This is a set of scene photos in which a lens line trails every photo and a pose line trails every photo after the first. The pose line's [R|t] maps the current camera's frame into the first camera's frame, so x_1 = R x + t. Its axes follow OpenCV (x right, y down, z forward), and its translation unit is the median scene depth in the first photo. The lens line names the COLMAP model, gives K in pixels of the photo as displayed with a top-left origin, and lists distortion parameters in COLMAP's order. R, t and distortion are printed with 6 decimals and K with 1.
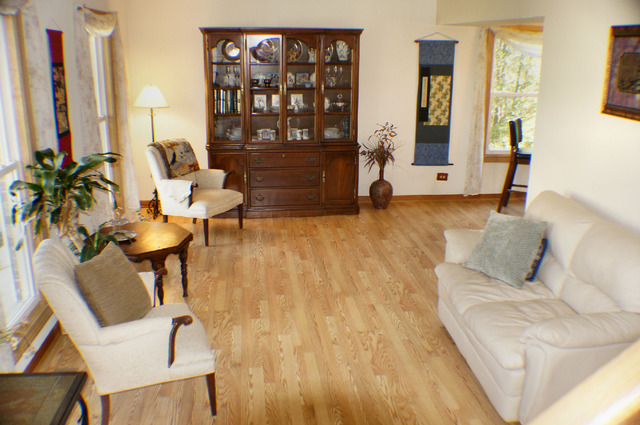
lens RADIAL K [[576.5, 0, 319.0], [0, 576.5, 211.7], [0, 0, 1]] dist [-0.123056, 0.013381]
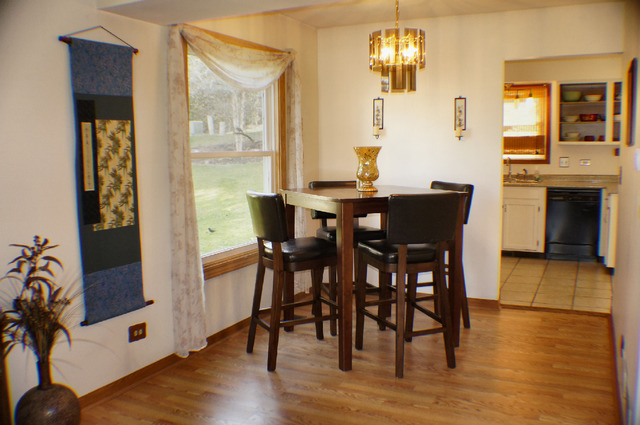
lens RADIAL K [[576.5, 0, 321.7], [0, 576.5, 218.5], [0, 0, 1]] dist [-0.123056, 0.013381]
pose [[0.537841, -0.118087, 0.834735, -0.085640], [0.238893, 0.970904, -0.016574, -0.112654], [-0.808491, 0.208326, 0.550402, 0.623211]]
